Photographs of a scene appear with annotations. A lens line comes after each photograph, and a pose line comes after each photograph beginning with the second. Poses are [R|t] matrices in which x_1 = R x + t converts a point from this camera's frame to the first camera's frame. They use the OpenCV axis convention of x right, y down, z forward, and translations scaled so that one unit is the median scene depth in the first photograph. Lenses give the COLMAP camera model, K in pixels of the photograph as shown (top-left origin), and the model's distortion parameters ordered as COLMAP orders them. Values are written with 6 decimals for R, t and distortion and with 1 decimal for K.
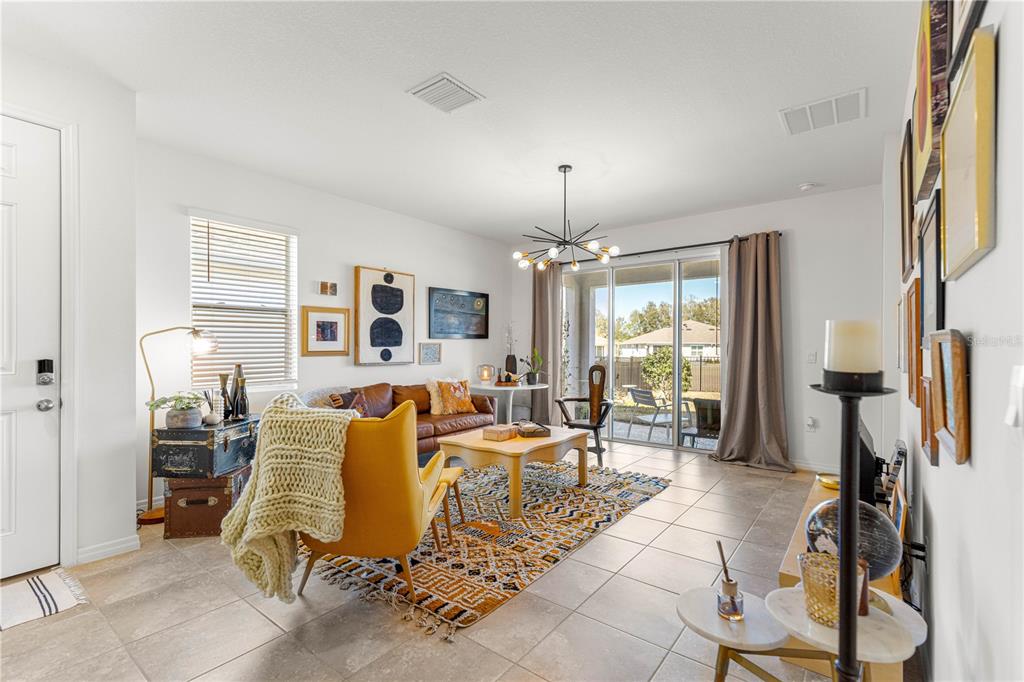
lens RADIAL K [[463.5, 0, 512.2], [0, 463.5, 336.5], [0, 0, 1]] dist [0.004238, -0.000730]
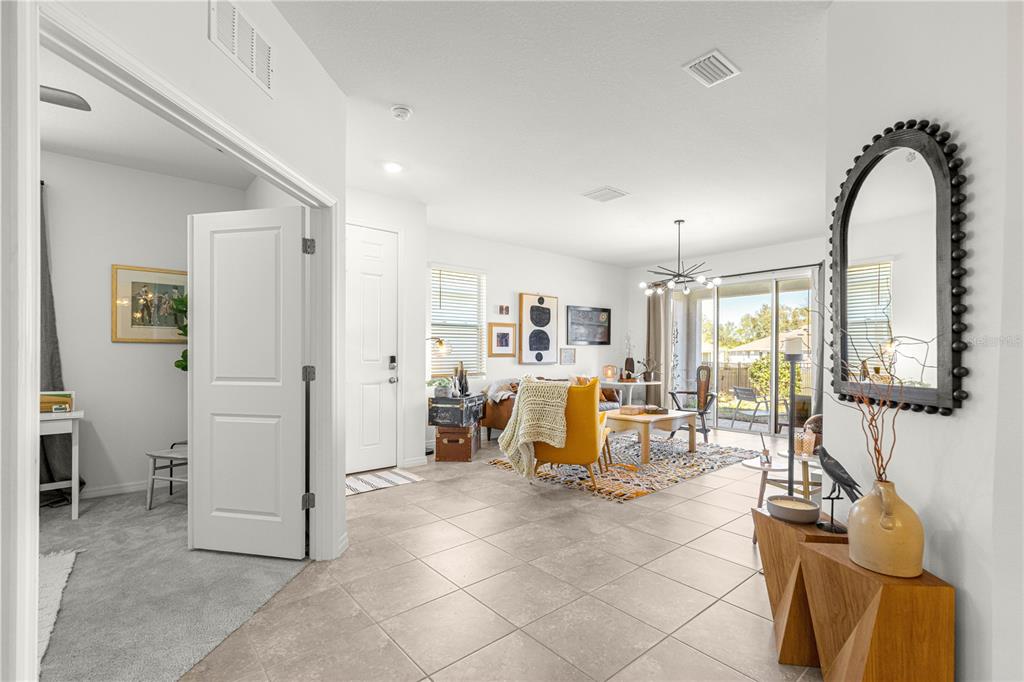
lens RADIAL K [[463.5, 0, 513.4], [0, 463.5, 348.5], [0, 0, 1]] dist [0.004238, -0.000730]
pose [[0.978669, -0.001514, -0.205436, -0.081317], [0.003772, 0.999937, 0.010600, 0.000353], [0.205407, -0.011149, 0.978613, -0.433584]]
